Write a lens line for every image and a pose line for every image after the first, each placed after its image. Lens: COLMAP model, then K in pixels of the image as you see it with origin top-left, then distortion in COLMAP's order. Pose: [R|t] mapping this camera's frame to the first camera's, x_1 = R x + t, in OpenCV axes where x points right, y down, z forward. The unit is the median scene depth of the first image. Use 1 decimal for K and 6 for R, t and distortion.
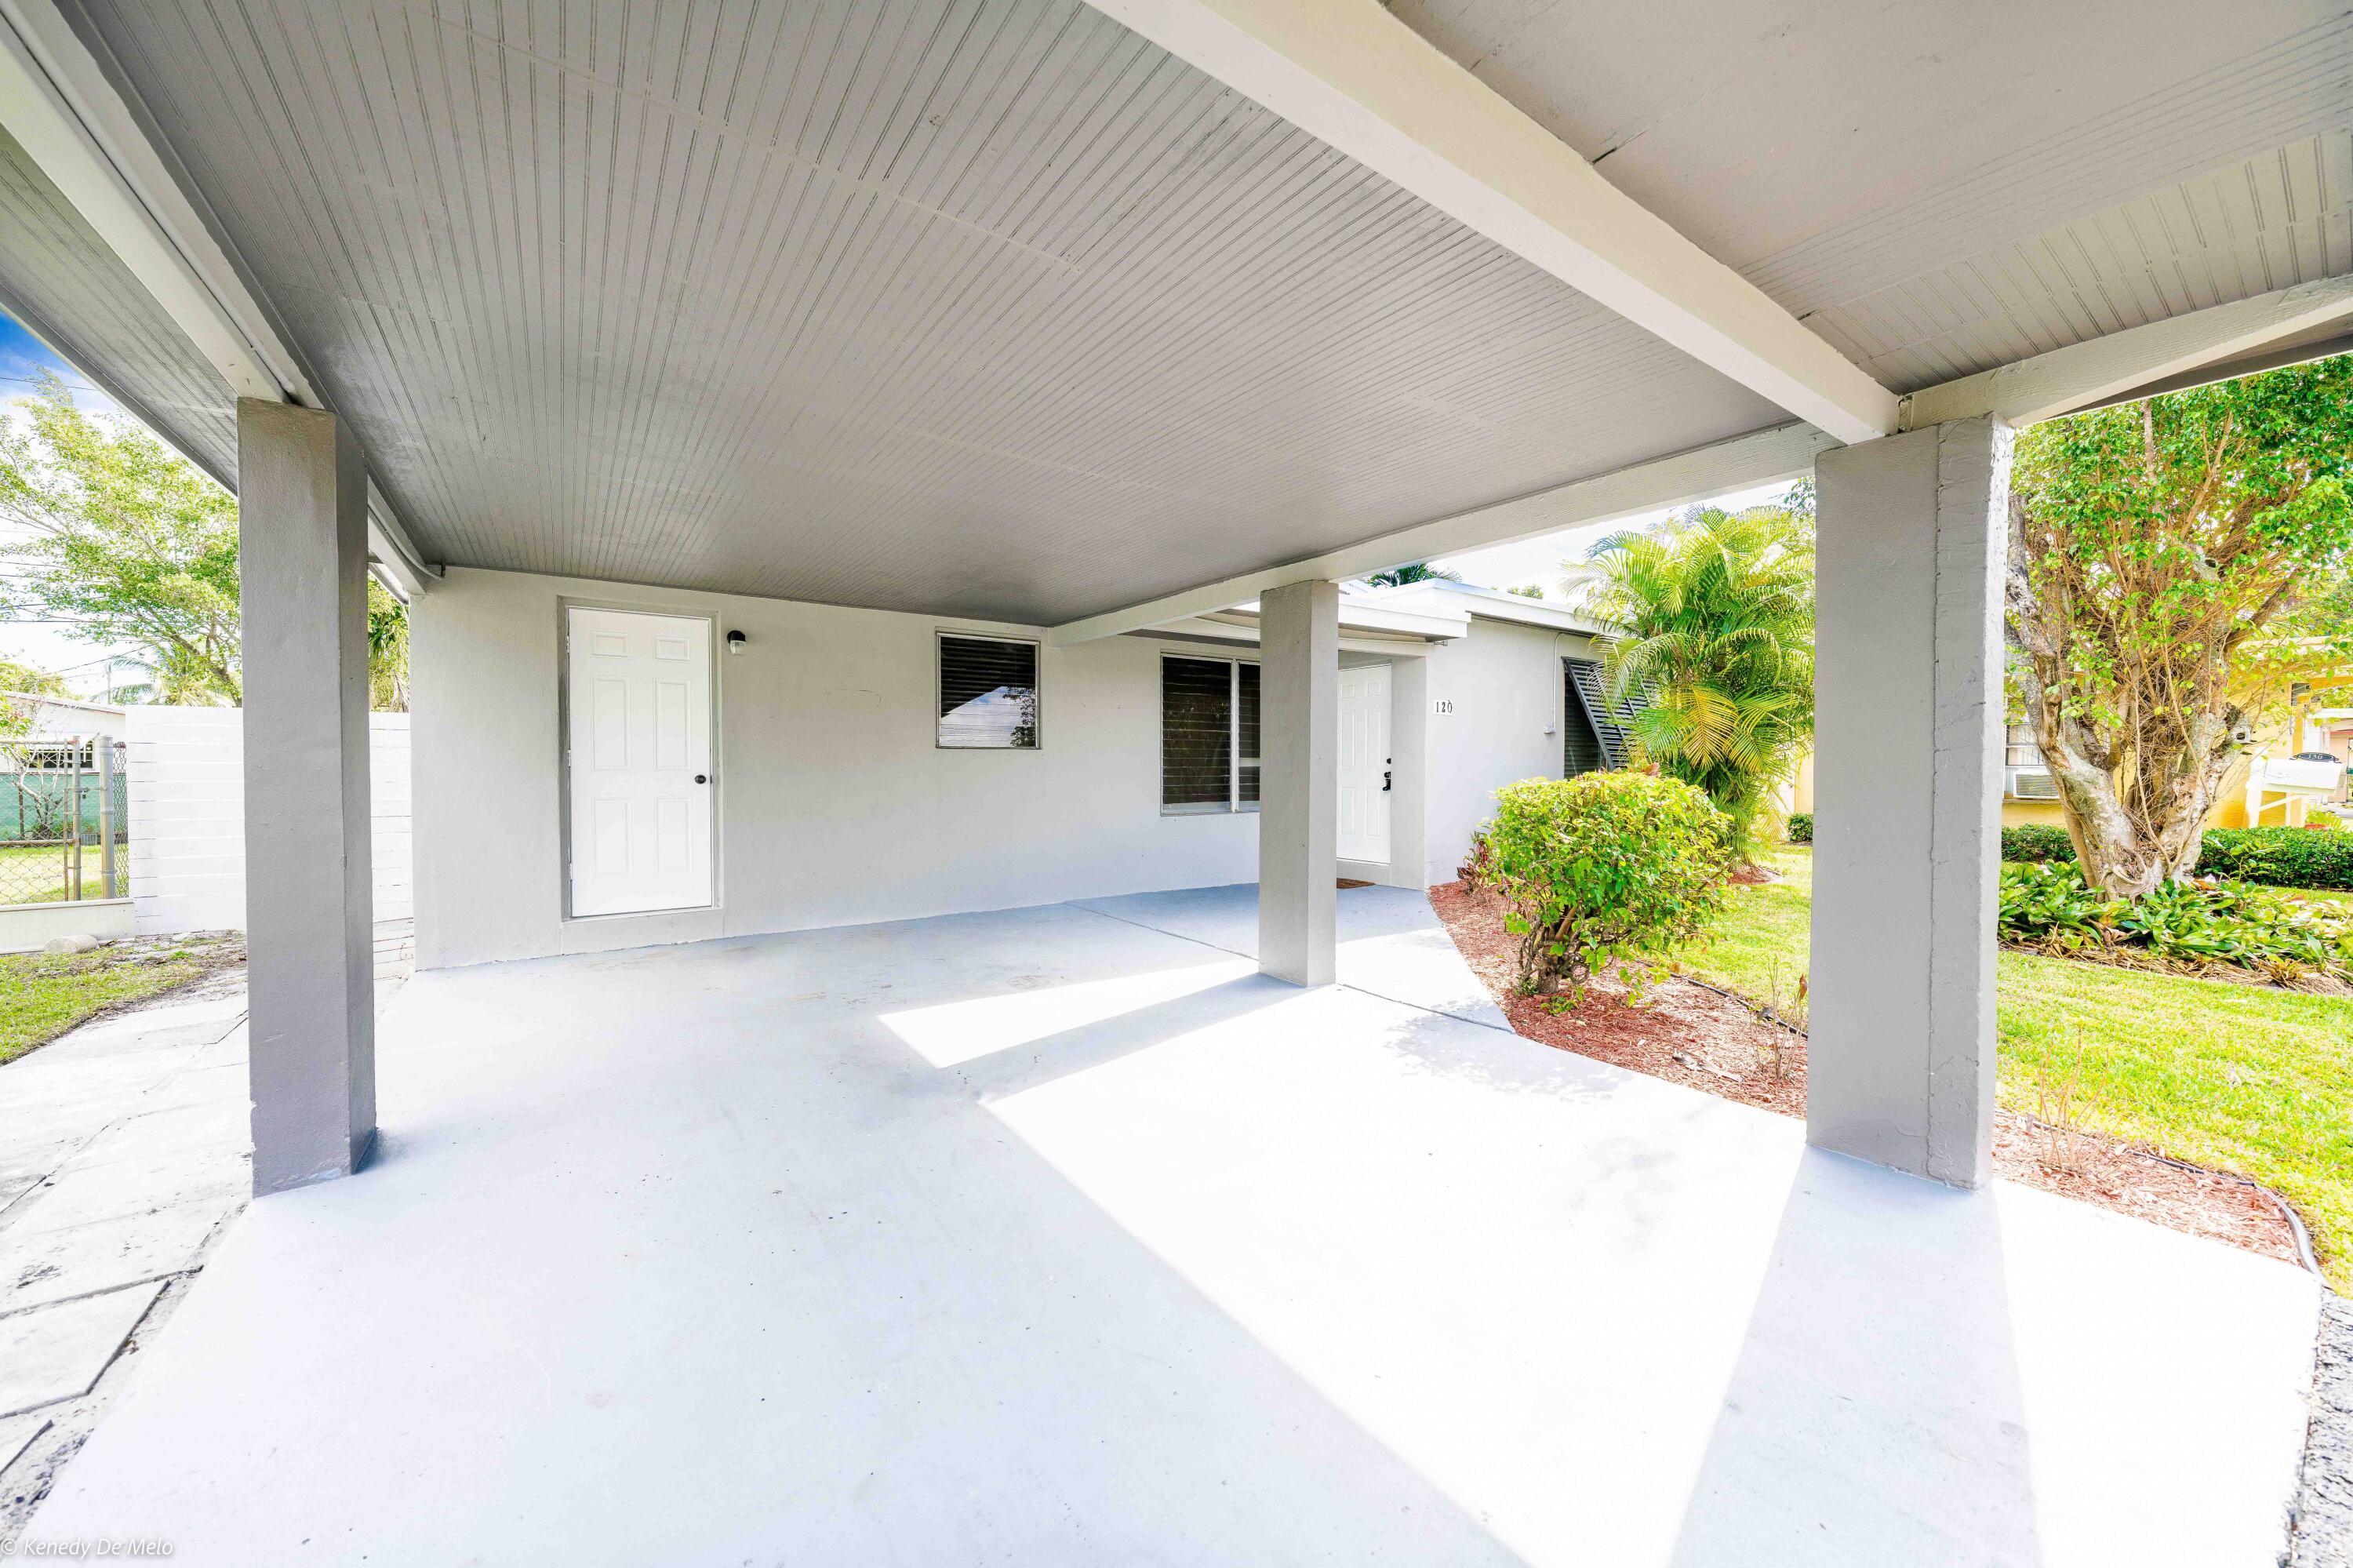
lens RADIAL K [[868.3, 0, 1176.5], [0, 868.3, 784.0], [0, 0, 1]] dist [0.000115, 0.000000]
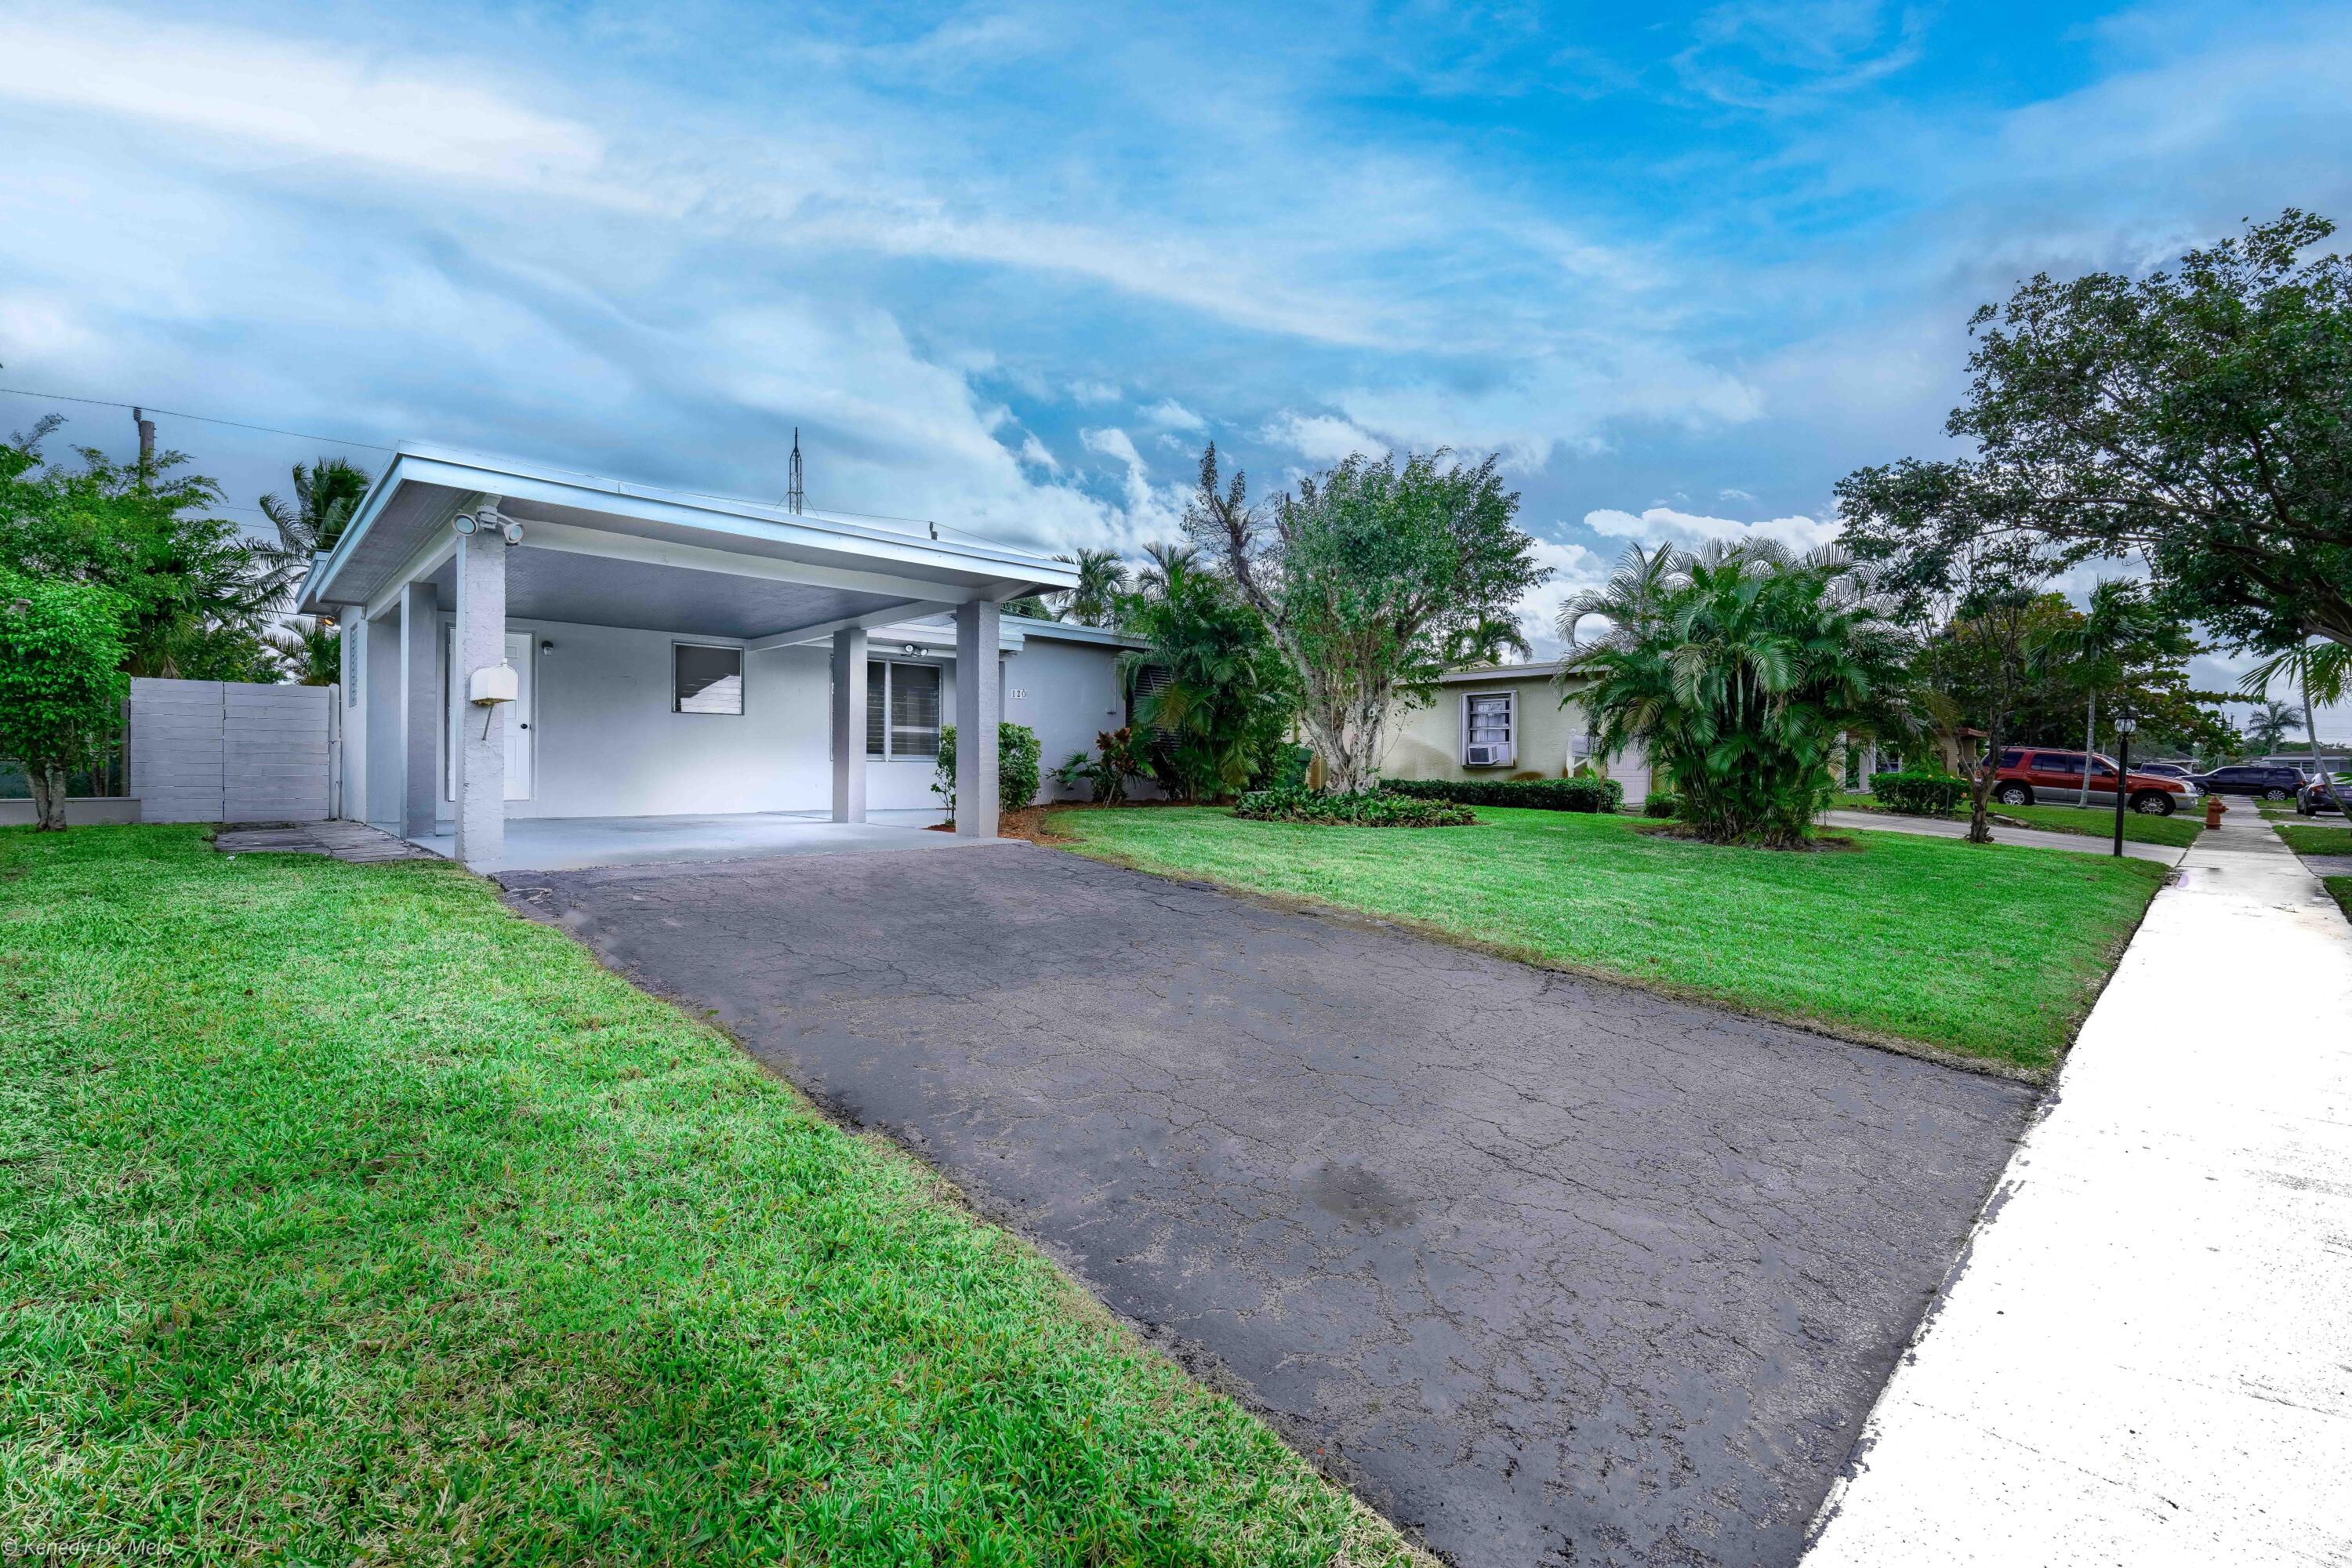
lens RADIAL K [[993.4, 0, 1176.0], [0, 993.4, 784.0], [0, 0, 1]] dist [-0.000707, -0.000010]
pose [[0.988501, 0.001863, 0.151201, 0.337776], [-0.000429, 0.999955, -0.009520, 0.099085], [-0.151212, 0.009345, 0.988457, -0.890366]]
